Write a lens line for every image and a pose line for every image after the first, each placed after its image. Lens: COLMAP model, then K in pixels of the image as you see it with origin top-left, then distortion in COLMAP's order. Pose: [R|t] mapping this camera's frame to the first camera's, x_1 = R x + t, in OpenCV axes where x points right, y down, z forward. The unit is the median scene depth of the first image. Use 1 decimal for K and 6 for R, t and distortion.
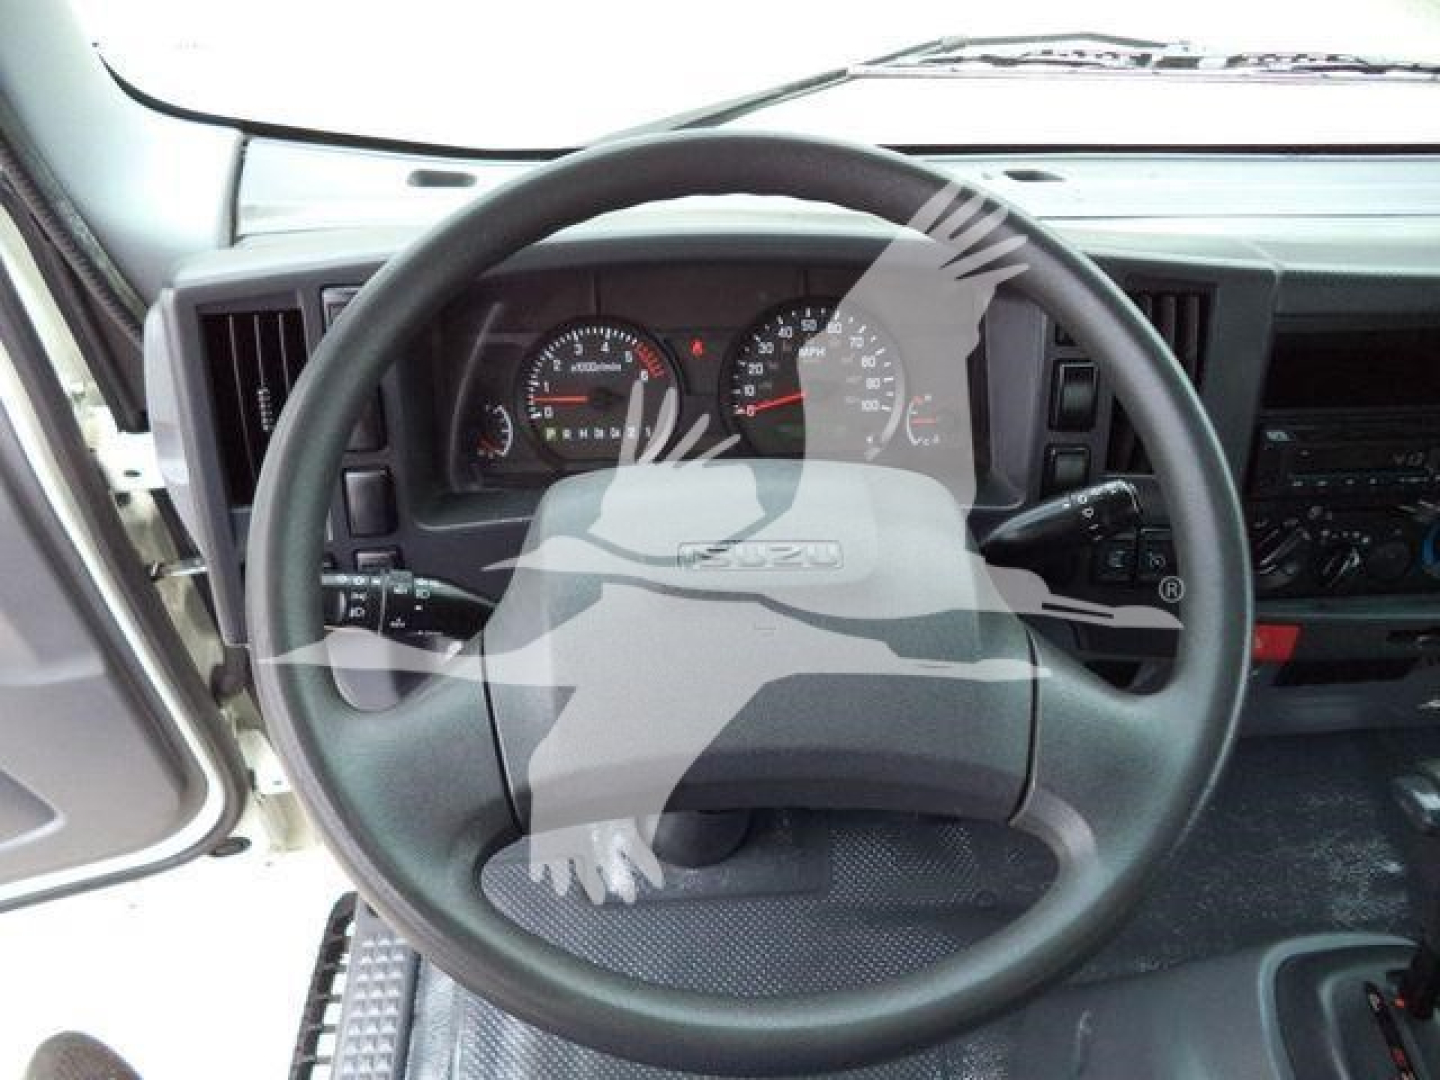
lens RADIAL K [[1175.9, 0, 726.2], [0, 1175.9, 536.4], [0, 0, 1]] dist [-0.013123, -0.010978]
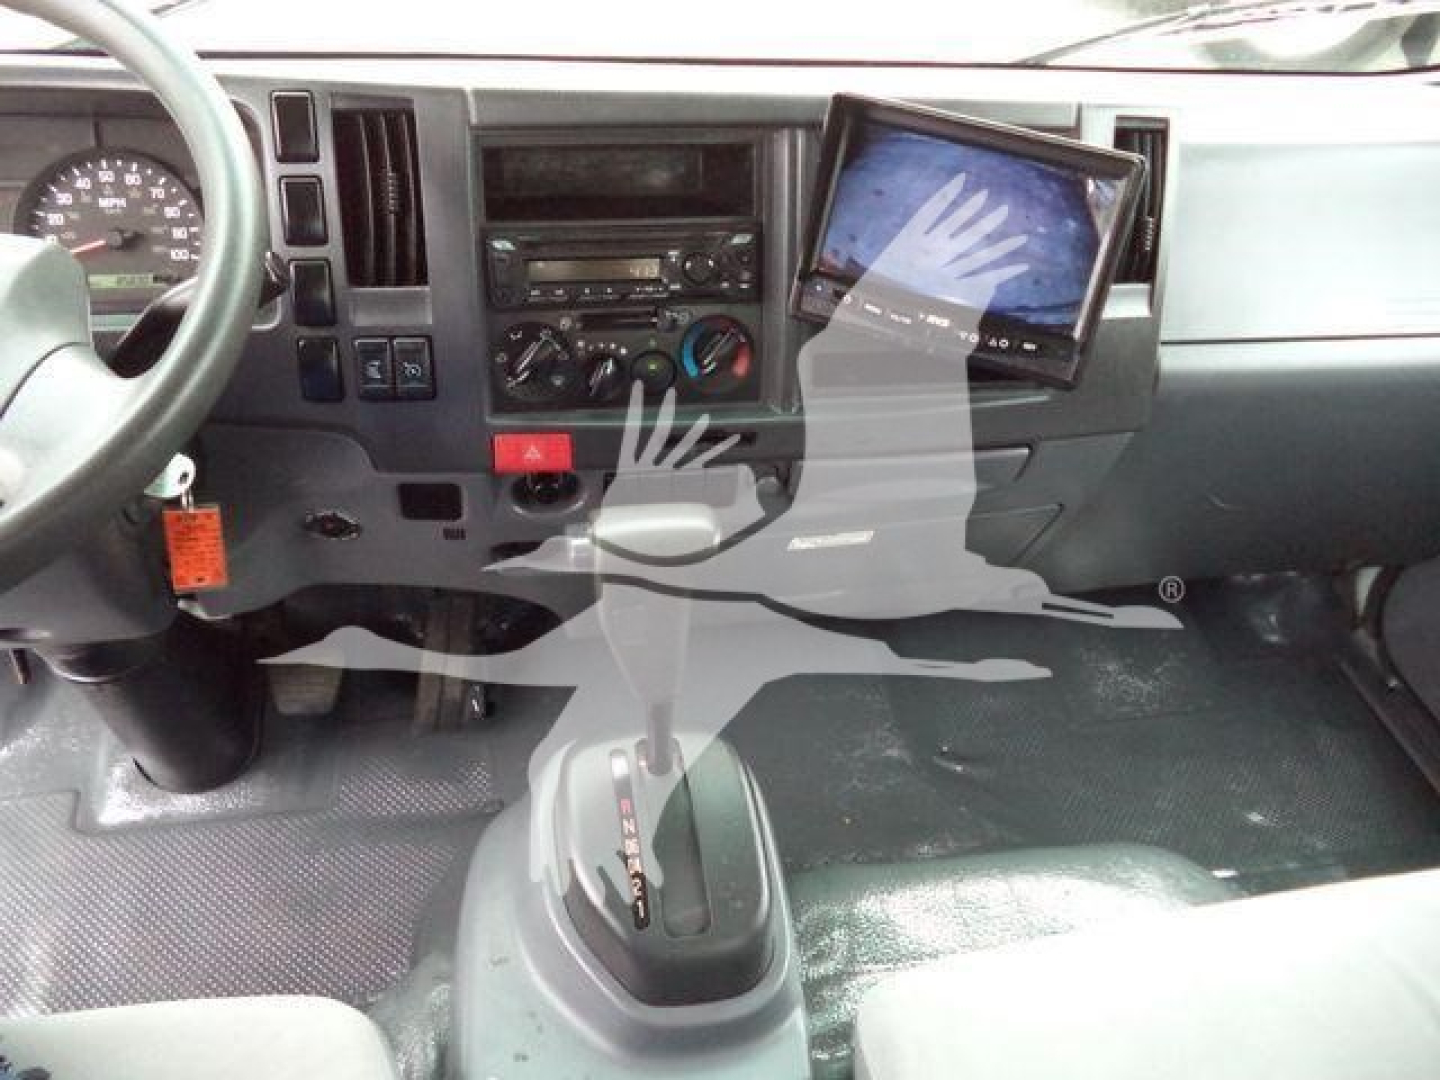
lens RADIAL K [[1181.6, 0, 720.0], [0, 1181.6, 540.0], [0, 0, 1]] dist [-0.007310, -0.012583]
pose [[0.991653, -0.047591, 0.119832, 0.471594], [0.055535, 0.996413, -0.063848, 0.240751], [-0.116364, 0.069970, 0.990739, -0.082072]]
